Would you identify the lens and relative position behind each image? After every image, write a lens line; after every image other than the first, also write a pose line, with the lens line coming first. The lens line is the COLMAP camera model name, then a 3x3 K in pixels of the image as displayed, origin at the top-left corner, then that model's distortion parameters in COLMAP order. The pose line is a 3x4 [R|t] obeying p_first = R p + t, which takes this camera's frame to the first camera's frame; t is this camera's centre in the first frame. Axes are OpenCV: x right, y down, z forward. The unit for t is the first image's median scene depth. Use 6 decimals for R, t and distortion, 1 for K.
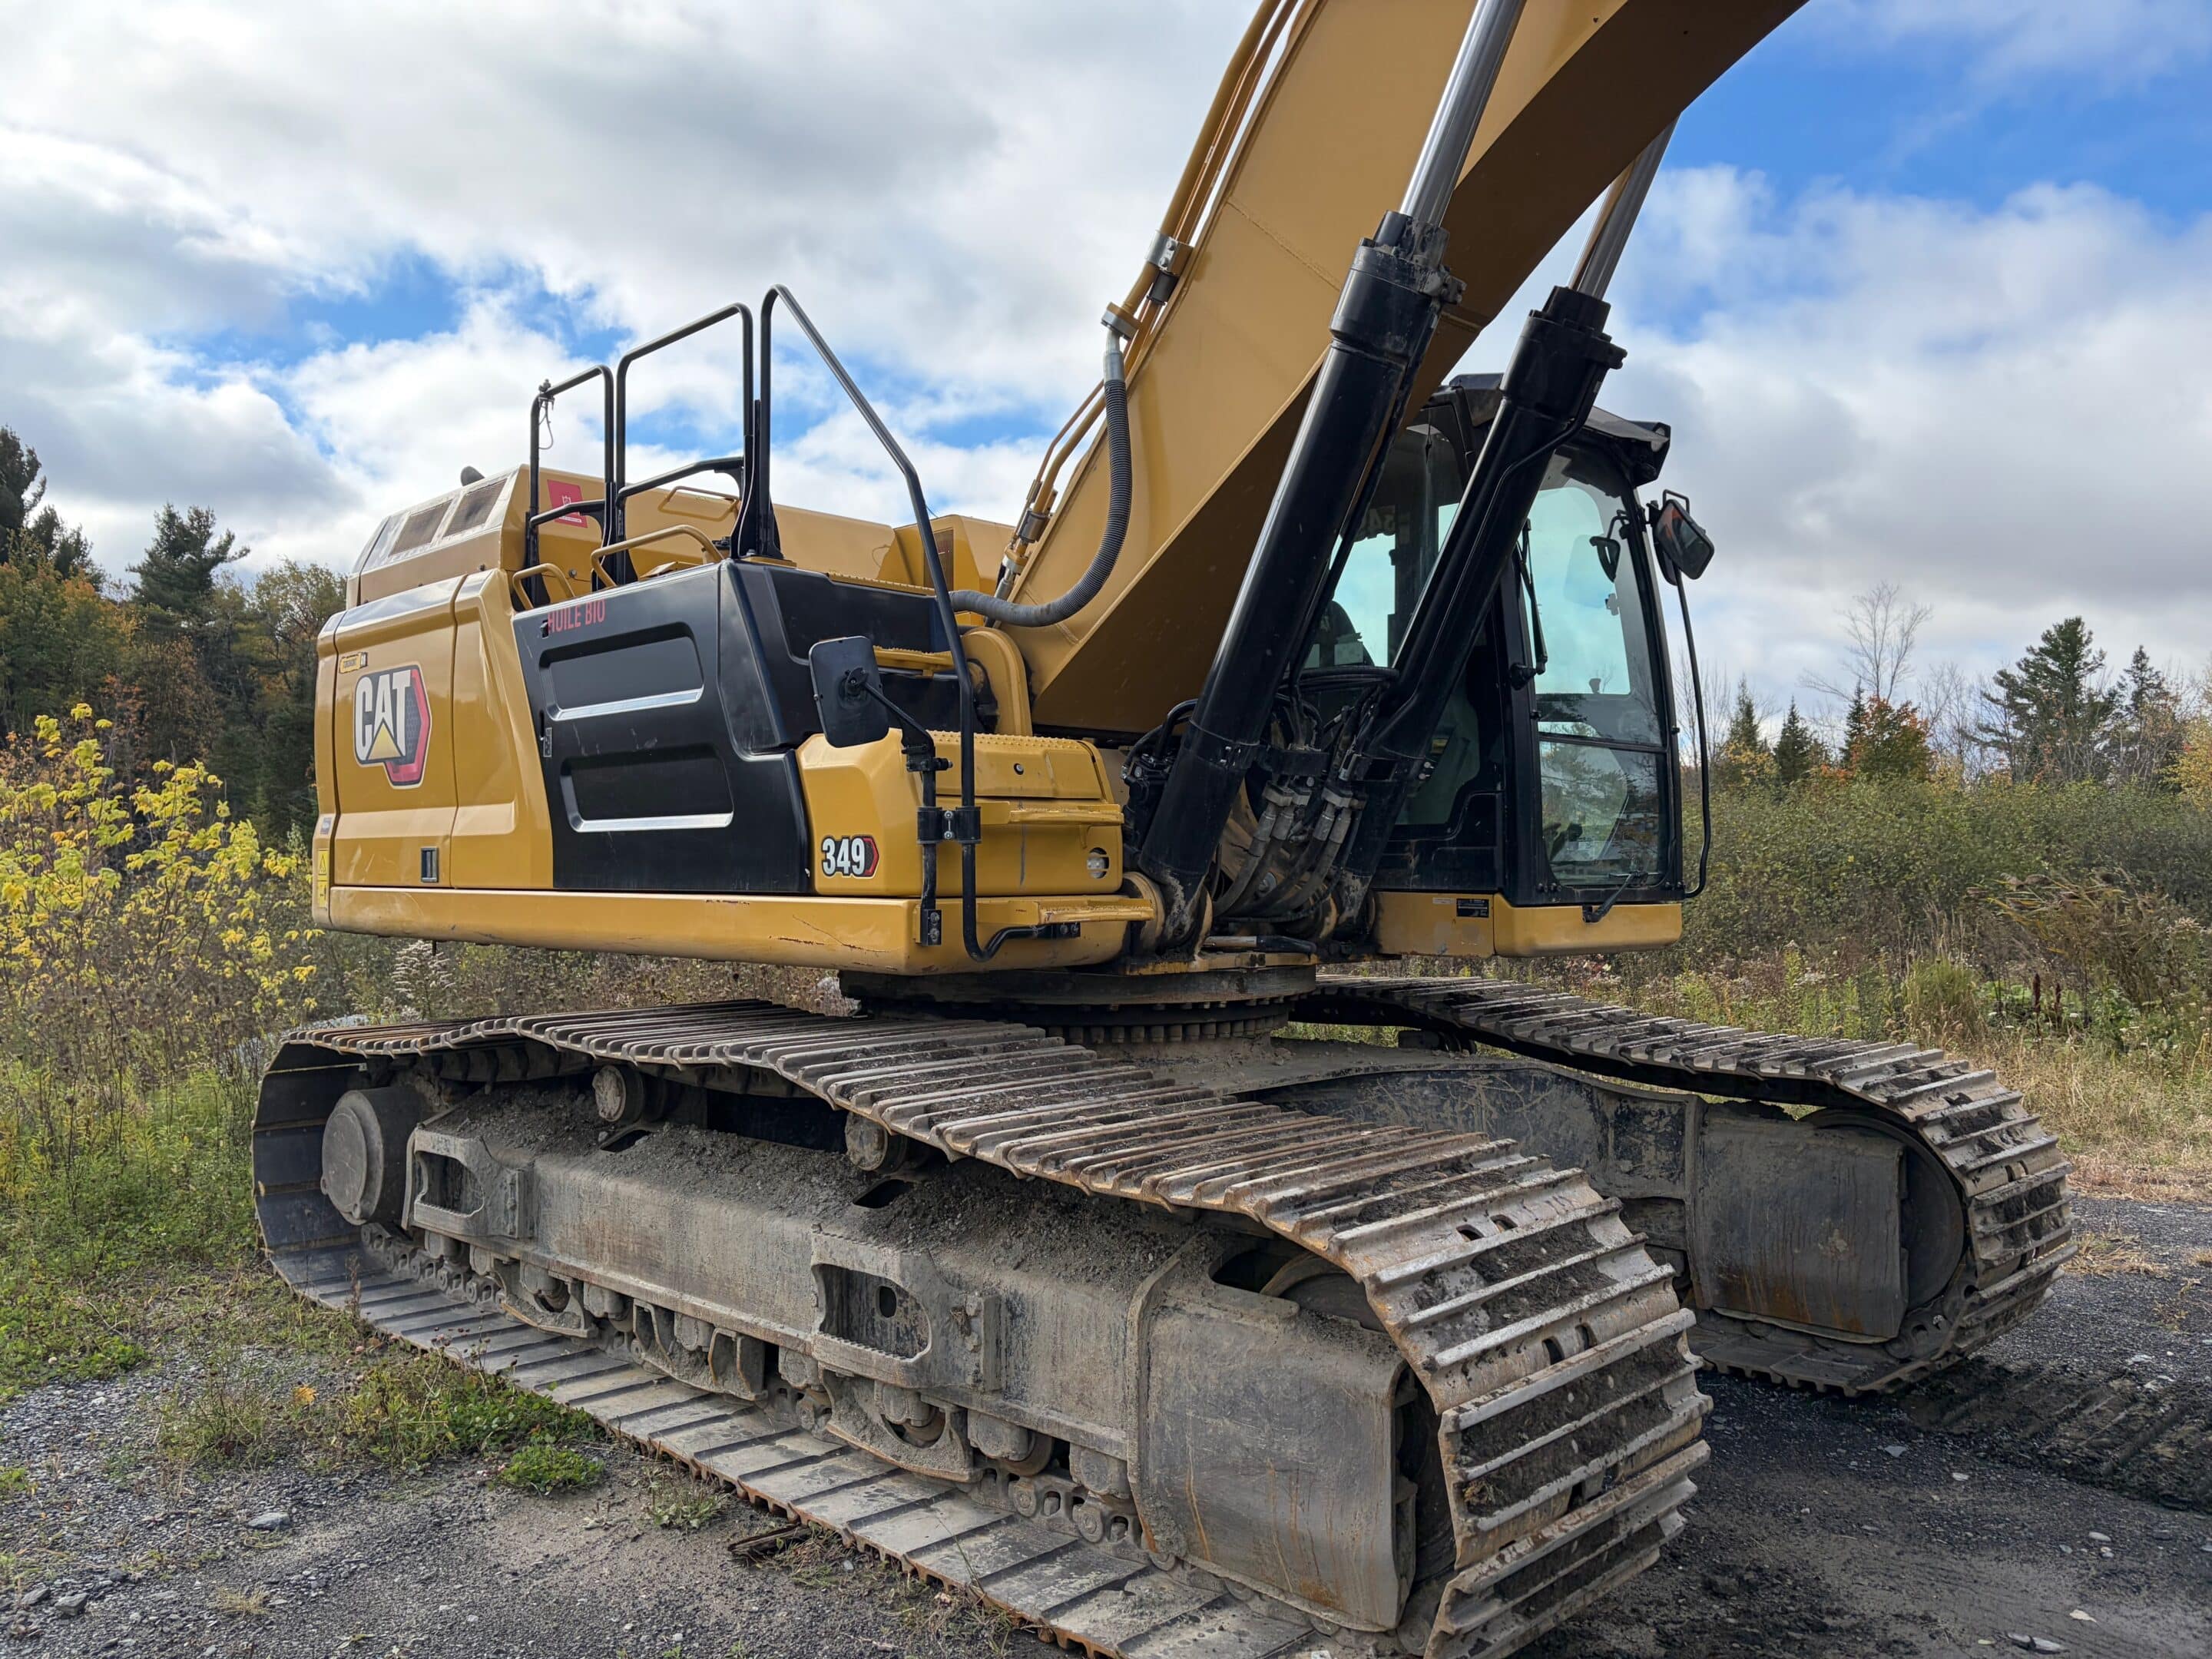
lens RADIAL K [[1672.0, 0, 1106.0], [0, 1672.0, 829.5], [0, 0, 1]] dist [0.003762, 0.001429]
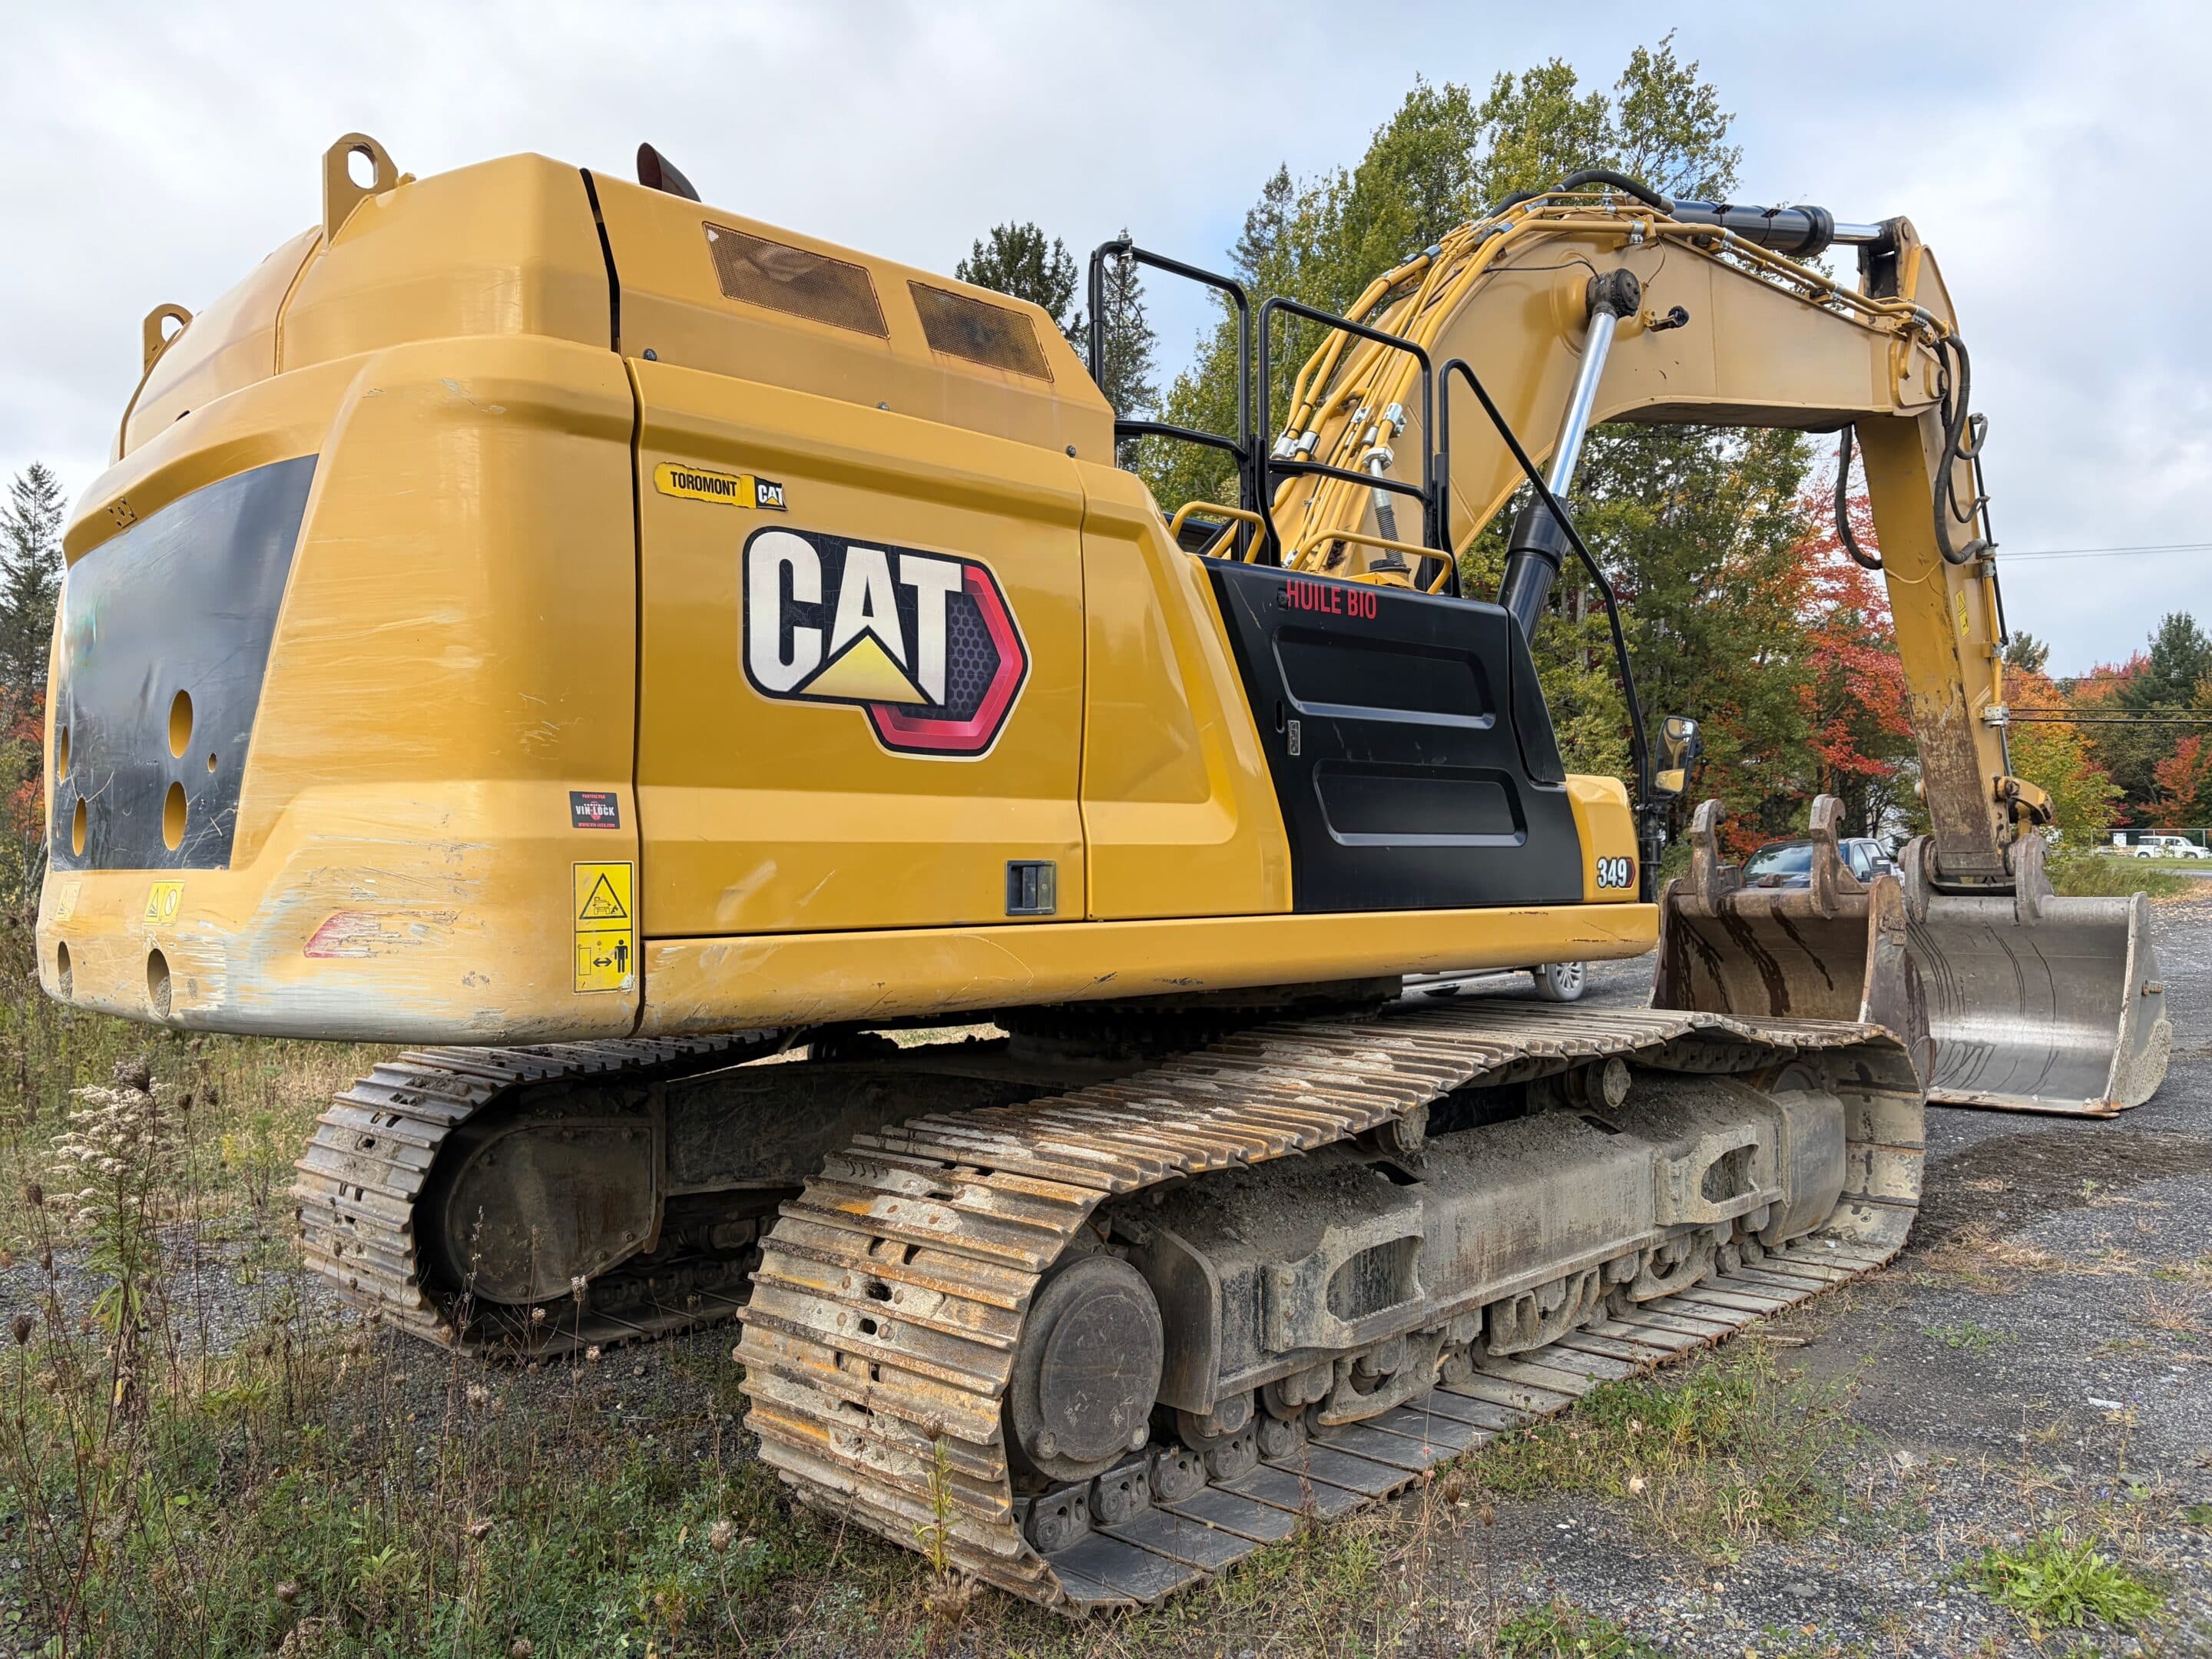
lens RADIAL K [[1672.0, 0, 1106.0], [0, 1672.0, 829.5], [0, 0, 1]] dist [0.003762, 0.001429]
pose [[0.030003, 0.023585, 0.999272, -1.339243], [-0.016051, 0.999604, -0.023111, 0.017036], [-0.999421, -0.015345, 0.030369, 1.221280]]
